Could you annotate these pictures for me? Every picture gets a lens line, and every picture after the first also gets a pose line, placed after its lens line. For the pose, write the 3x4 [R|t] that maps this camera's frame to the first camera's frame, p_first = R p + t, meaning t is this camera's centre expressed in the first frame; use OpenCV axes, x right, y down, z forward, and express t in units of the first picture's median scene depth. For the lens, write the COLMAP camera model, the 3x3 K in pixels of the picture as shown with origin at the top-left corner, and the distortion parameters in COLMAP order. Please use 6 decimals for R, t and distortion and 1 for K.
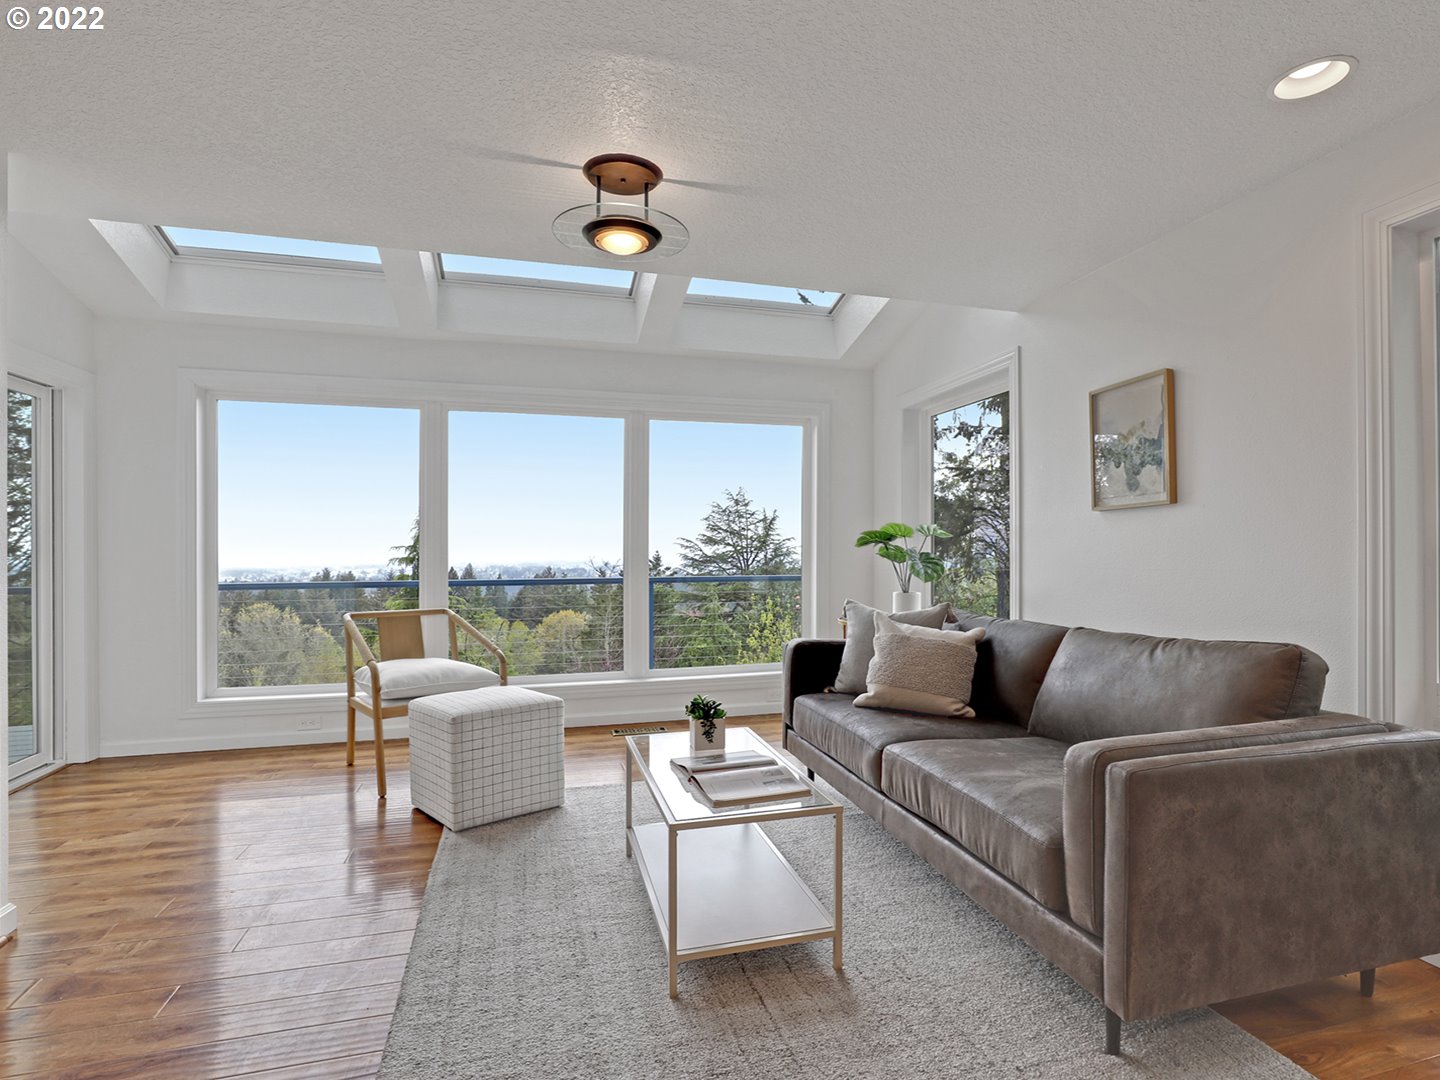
lens RADIAL K [[773.0, 0, 749.4], [0, 773.0, 546.7], [0, 0, 1]] dist [-0.029725, 0.011303]
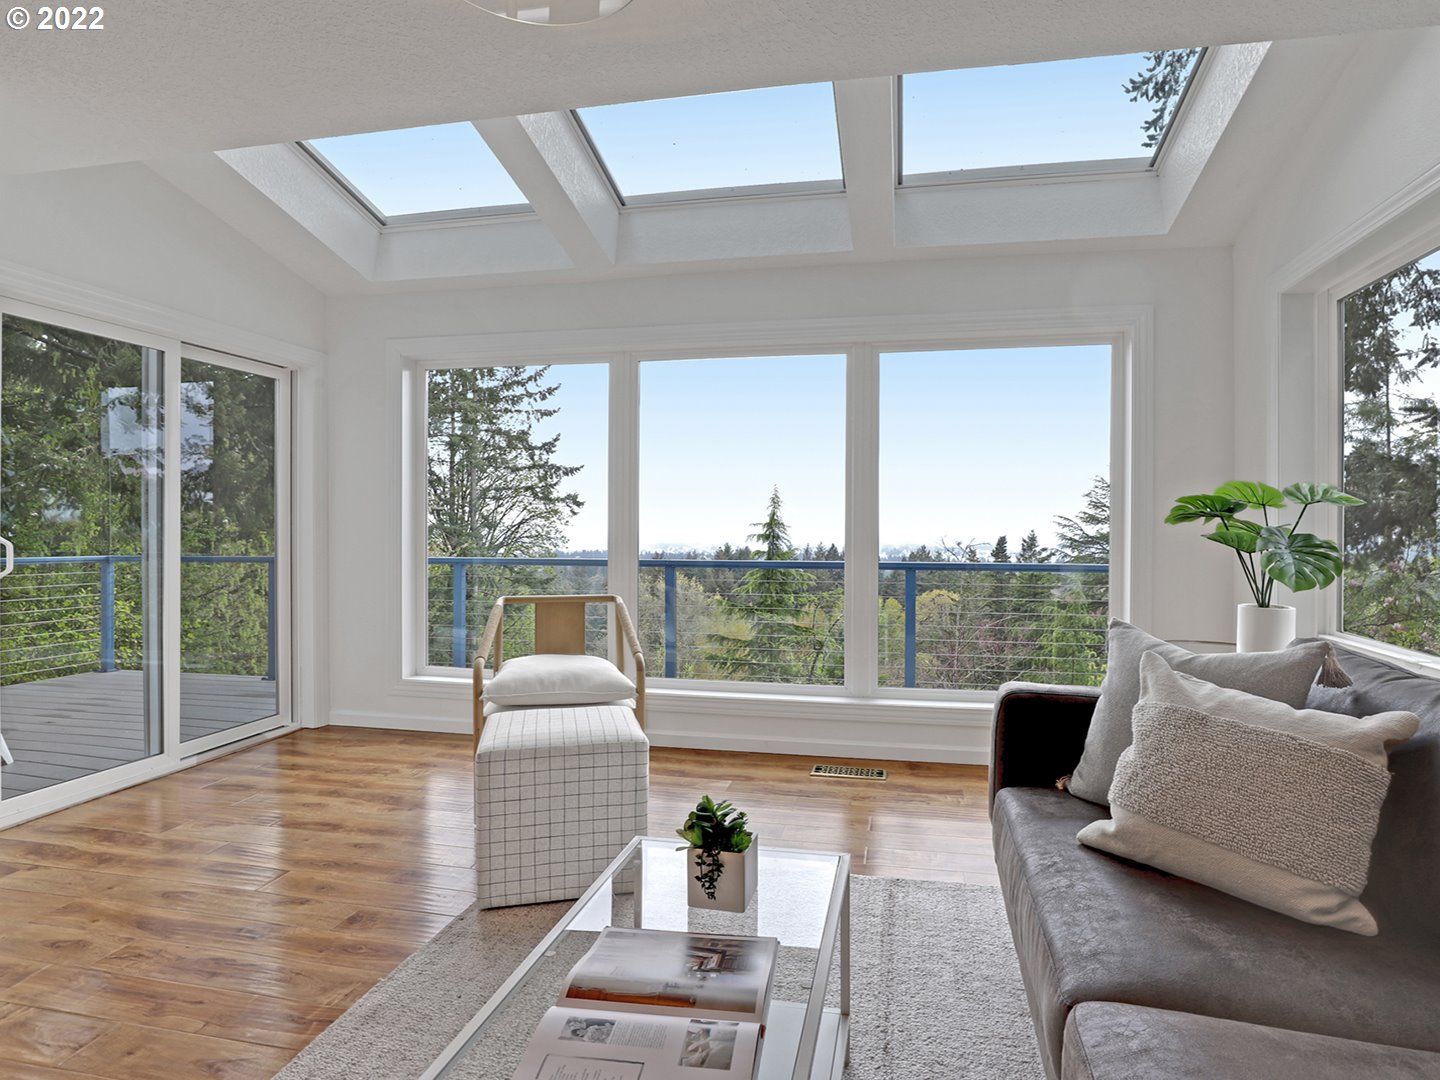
lens RADIAL K [[773.0, 0, 744.6], [0, 773.0, 528.8], [0, 0, 1]] dist [-0.029725, 0.011303]
pose [[0.887435, 0.007074, -0.460878, 0.129283], [-0.004920, 0.999971, 0.005875, 0.002504], [0.460906, -0.002946, 0.887444, 0.352064]]
